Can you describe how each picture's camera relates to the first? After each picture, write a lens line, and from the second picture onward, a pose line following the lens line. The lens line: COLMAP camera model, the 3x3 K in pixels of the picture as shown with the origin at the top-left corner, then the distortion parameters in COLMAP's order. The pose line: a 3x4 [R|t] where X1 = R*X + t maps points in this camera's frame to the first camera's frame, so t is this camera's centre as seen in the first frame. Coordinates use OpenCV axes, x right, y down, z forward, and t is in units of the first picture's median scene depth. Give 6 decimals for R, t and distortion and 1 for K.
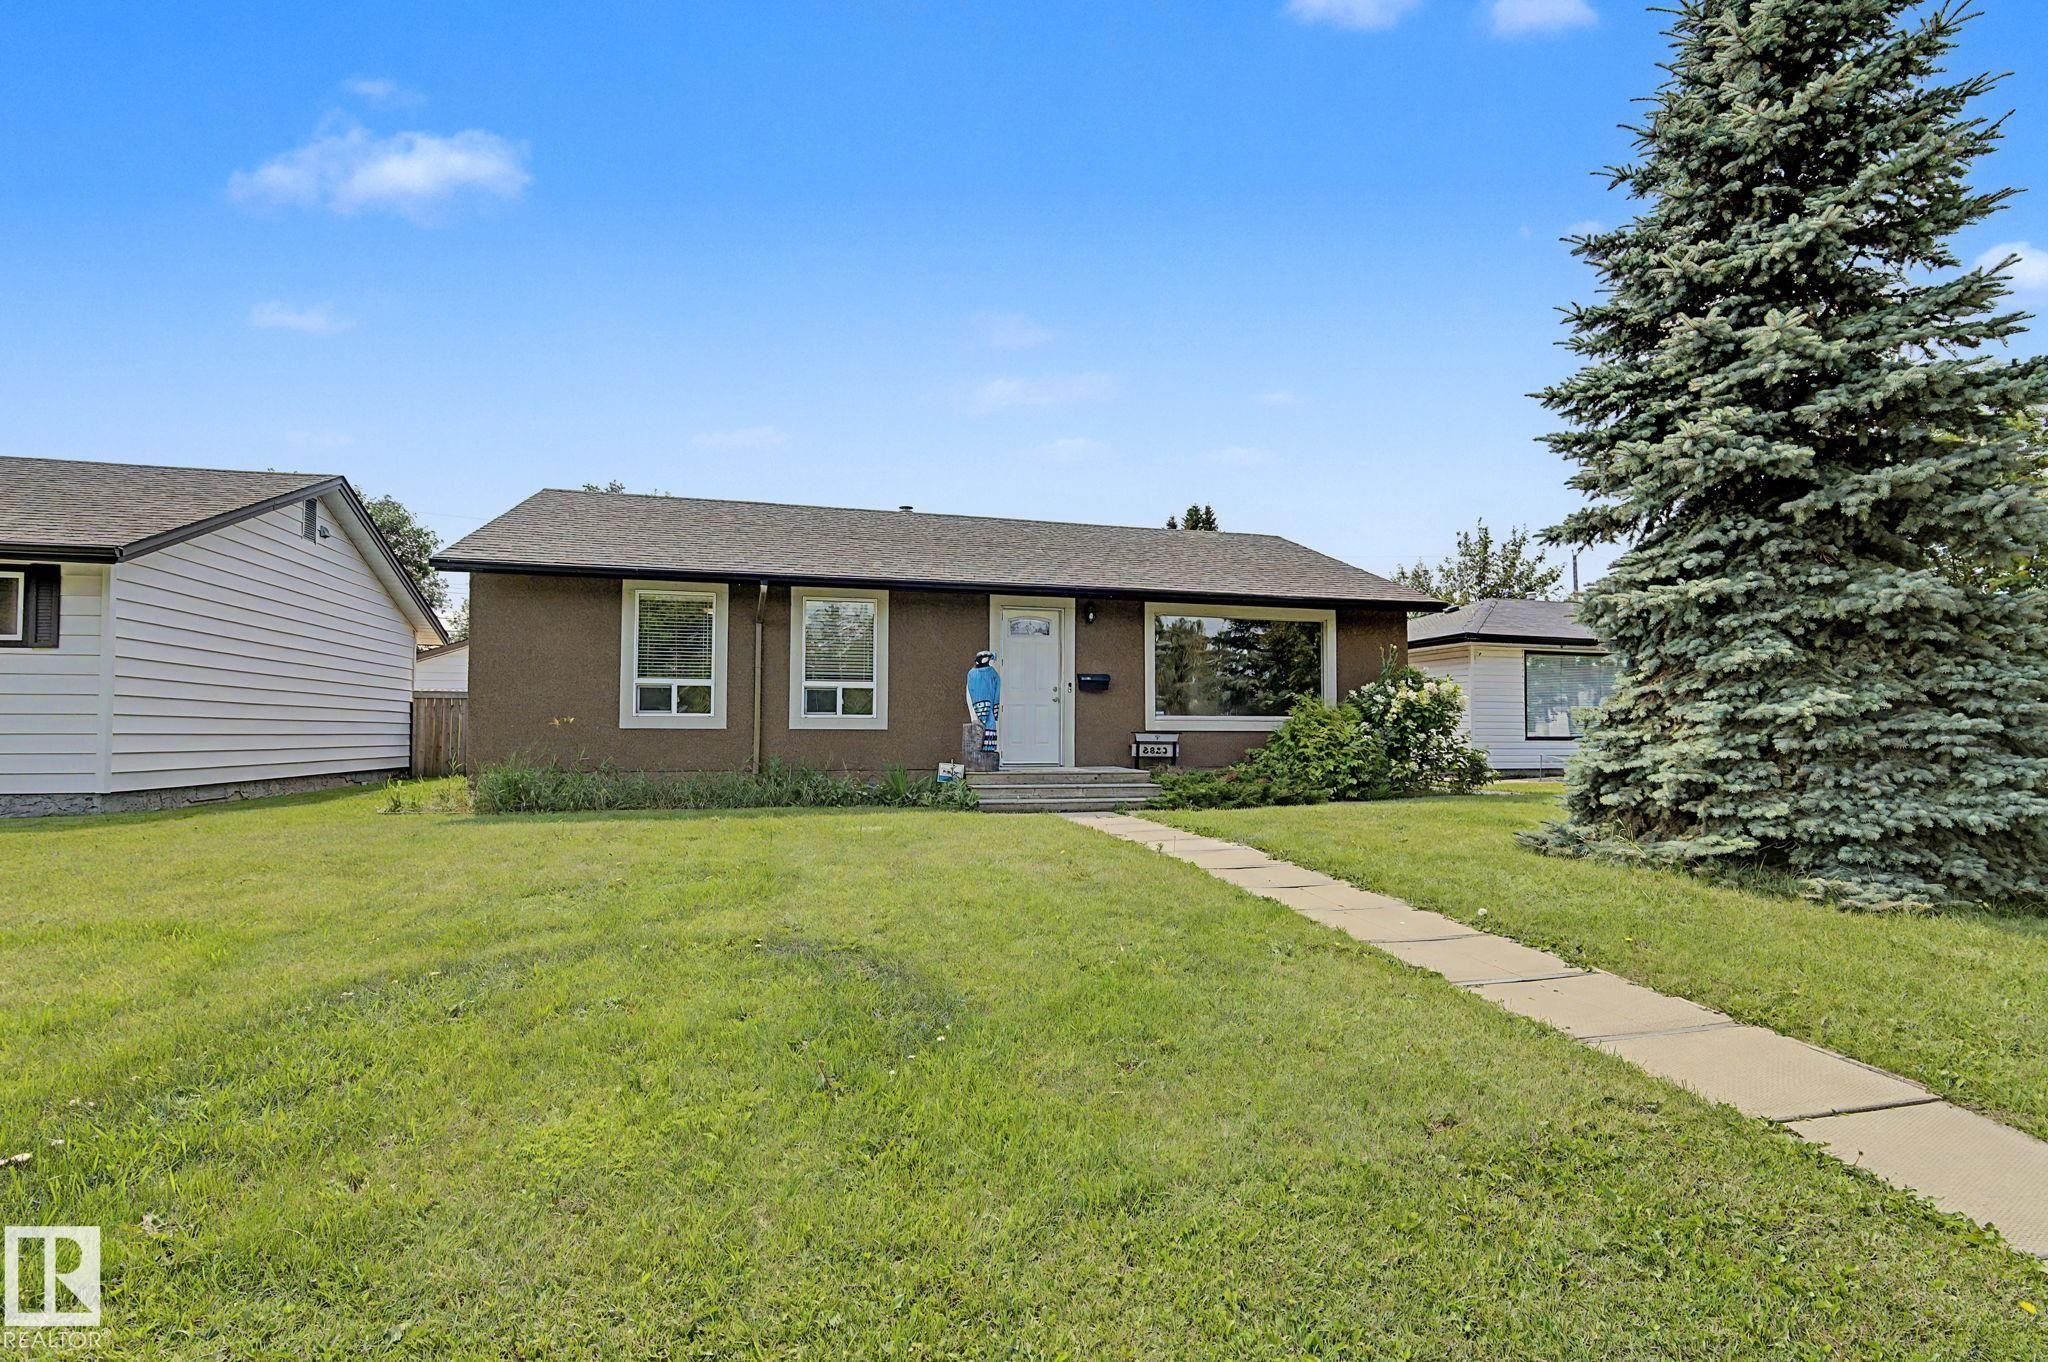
lens RADIAL K [[939.4, 0, 1031.7], [0, 939.4, 712.3], [0, 0, 1]] dist [-0.016785, 0.008313]
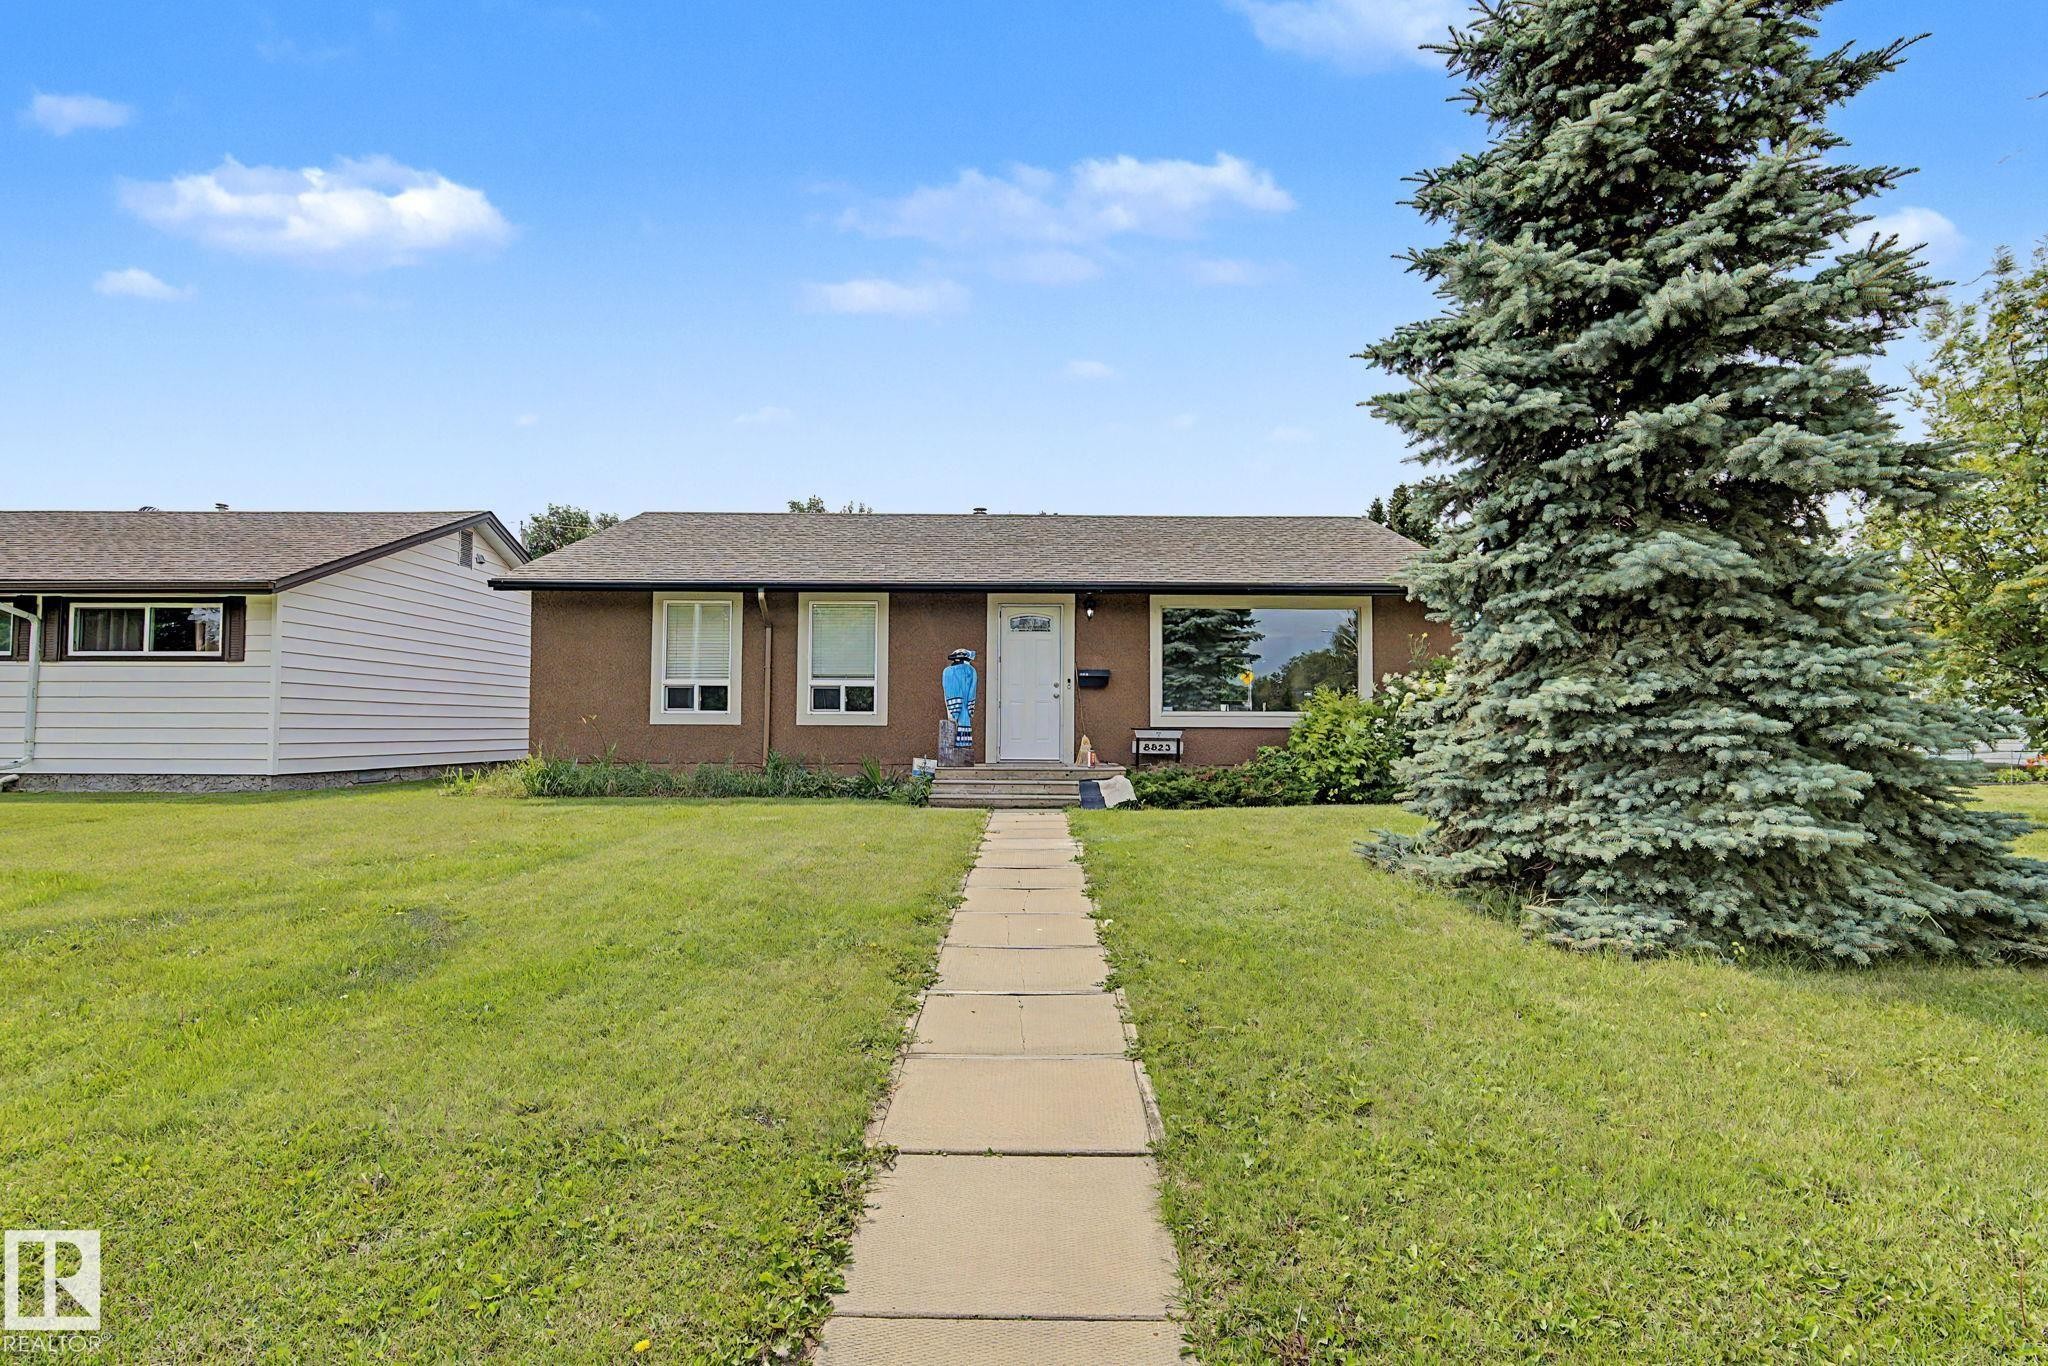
lens RADIAL K [[939.4, 0, 1031.7], [0, 939.4, 714.3], [0, 0, 1]] dist [-0.016785, 0.008313]
pose [[0.966692, -0.001623, -0.255936, 0.312965], [0.003505, 0.999970, 0.006897, -0.001021], [0.255918, -0.007565, 0.966669, 0.033525]]
